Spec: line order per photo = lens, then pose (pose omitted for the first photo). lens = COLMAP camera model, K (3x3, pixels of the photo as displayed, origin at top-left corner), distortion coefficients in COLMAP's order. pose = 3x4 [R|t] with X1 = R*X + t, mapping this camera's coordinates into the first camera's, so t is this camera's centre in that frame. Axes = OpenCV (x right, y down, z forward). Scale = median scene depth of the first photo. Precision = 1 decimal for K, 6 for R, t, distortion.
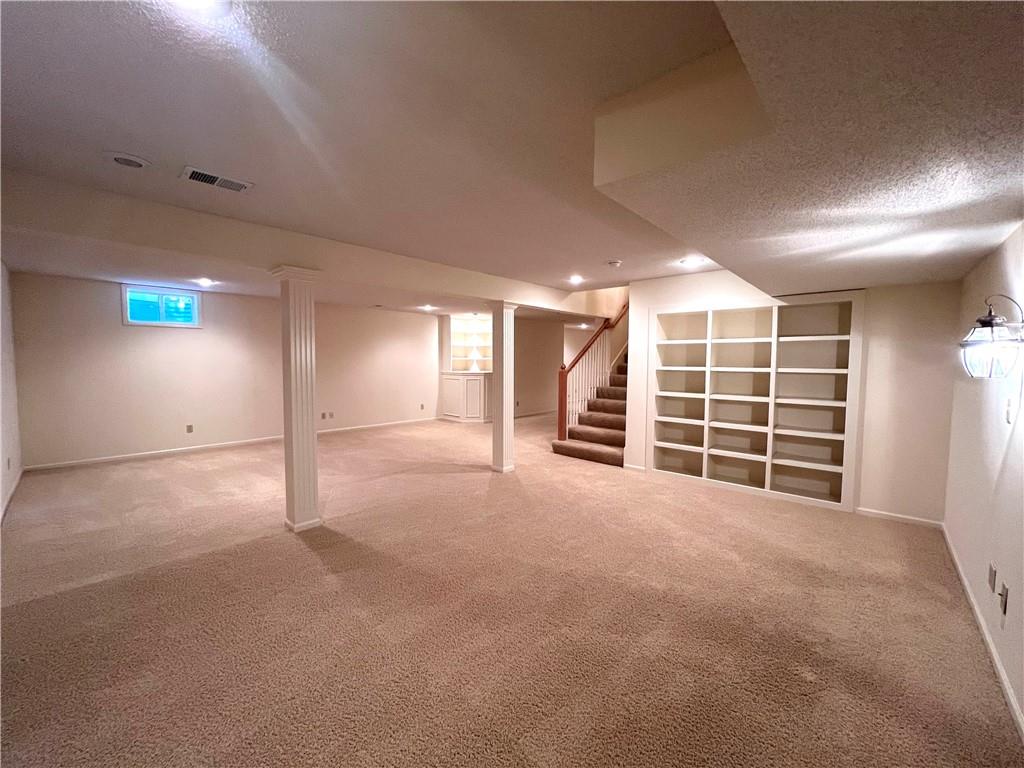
lens RADIAL K [[409.1, 0, 510.7], [0, 409.1, 383.3], [0, 0, 1]] dist [-0.000470, 0.000027]
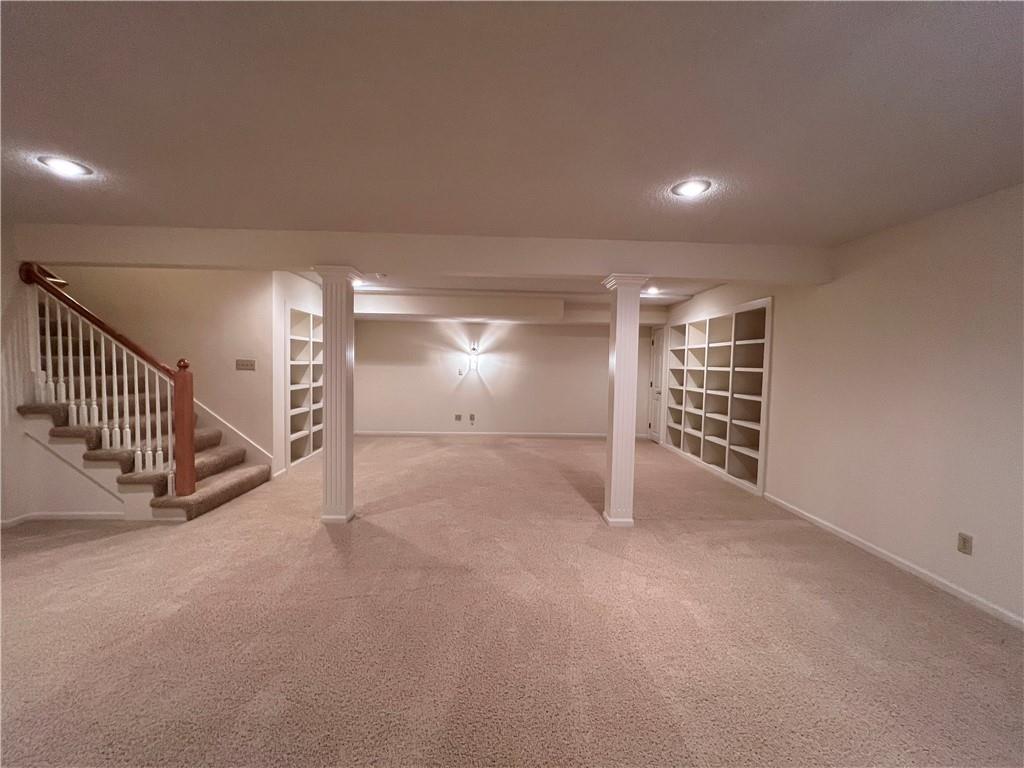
lens RADIAL K [[409.1, 0, 510.7], [0, 409.1, 383.3], [0, 0, 1]] dist [-0.000470, 0.000027]
pose [[-0.700155, -0.055721, 0.711814, -0.735887], [0.019202, 0.995120, 0.096786, -0.075192], [-0.713733, 0.081433, -0.695668, 1.342650]]
